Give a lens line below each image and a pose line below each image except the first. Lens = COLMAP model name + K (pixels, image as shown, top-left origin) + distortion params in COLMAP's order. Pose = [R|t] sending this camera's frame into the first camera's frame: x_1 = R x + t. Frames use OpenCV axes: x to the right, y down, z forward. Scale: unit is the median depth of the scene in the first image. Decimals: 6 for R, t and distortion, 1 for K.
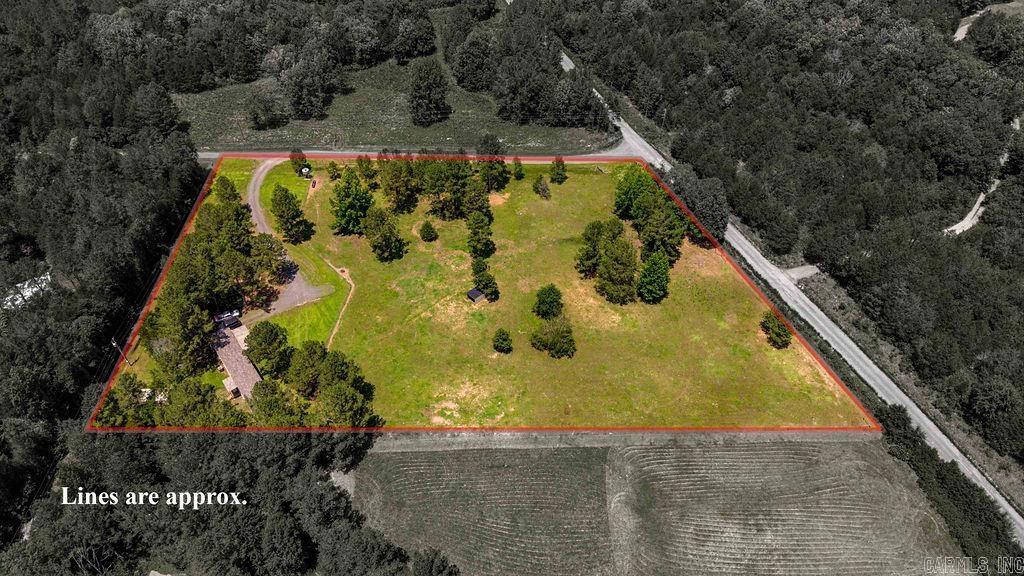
lens RADIAL K [[691.7, 0, 512.0], [0, 691.7, 288.0], [0, 0, 1]] dist [0.034602, -0.030323]
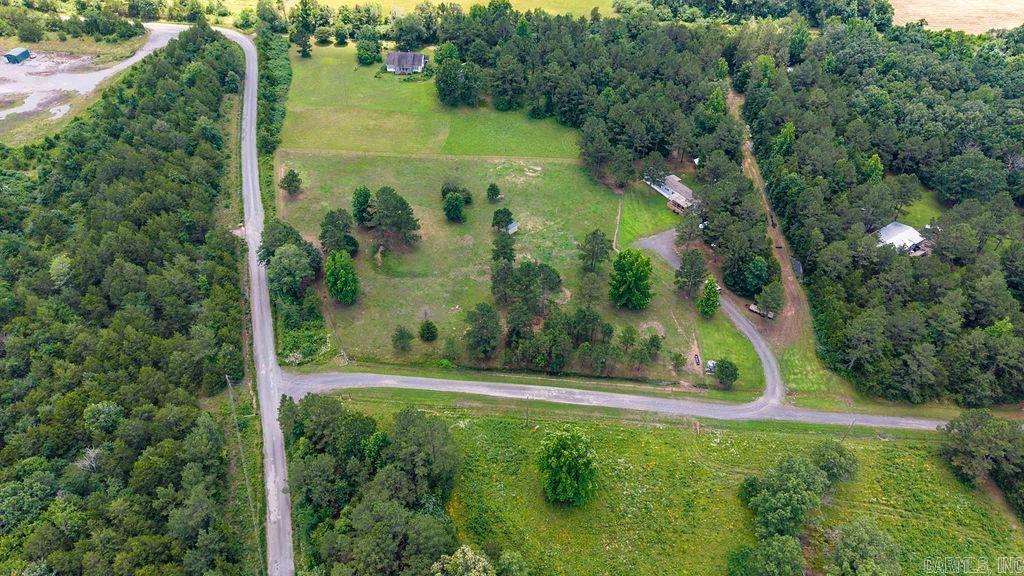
lens RADIAL K [[691.7, 0, 512.0], [0, 691.7, 288.0], [0, 0, 1]] dist [0.034602, -0.030323]
pose [[-0.997291, -0.051923, 0.052107, -0.128644], [0.049544, 0.049482, 0.997545, -1.238484], [-0.054374, 0.997424, -0.046775, 1.198778]]
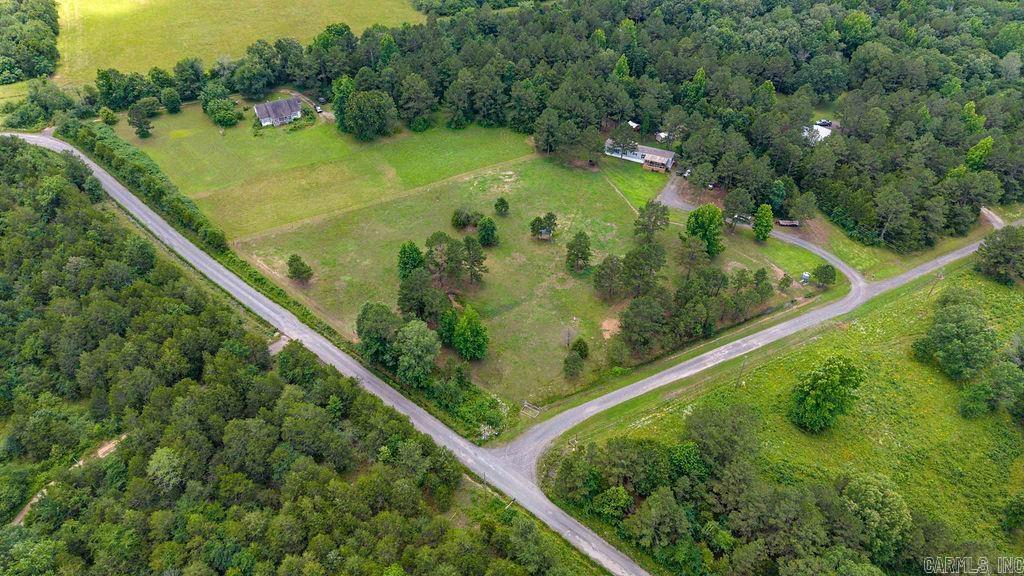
lens RADIAL K [[691.7, 0, 512.0], [0, 691.7, 288.0], [0, 0, 1]] dist [0.034602, -0.030323]
pose [[-0.878108, 0.312110, -0.362648, 0.484177], [-0.345766, 0.109950, 0.931857, -1.117372], [0.330715, 0.943662, 0.011369, 1.091161]]
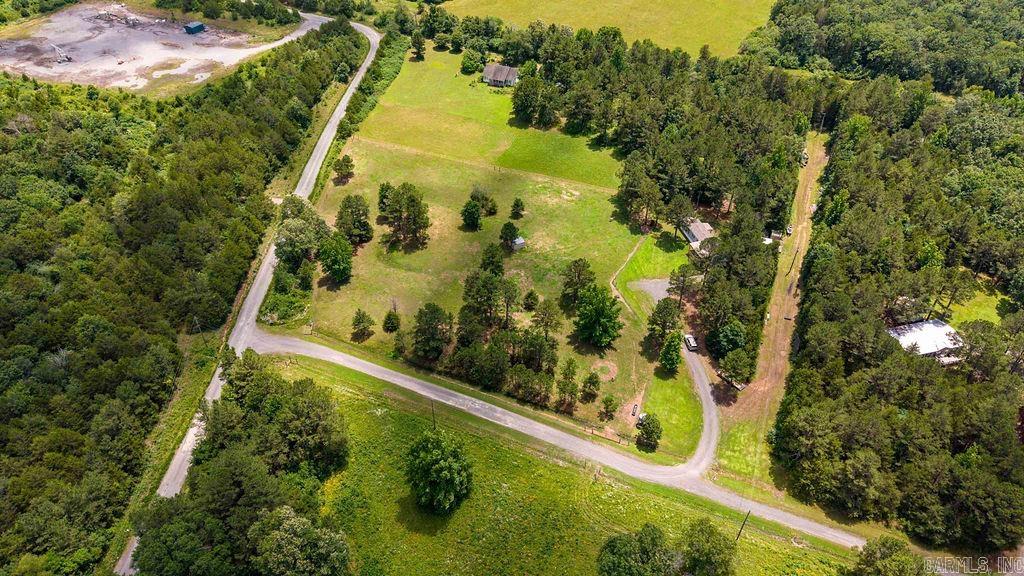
lens RADIAL K [[691.7, 0, 512.0], [0, 691.7, 288.0], [0, 0, 1]] dist [0.034602, -0.030323]
pose [[-0.921443, -0.250601, 0.296888, -0.443251], [0.276703, 0.113112, 0.954275, -1.199245], [-0.272724, 0.961460, -0.034884, 1.157260]]
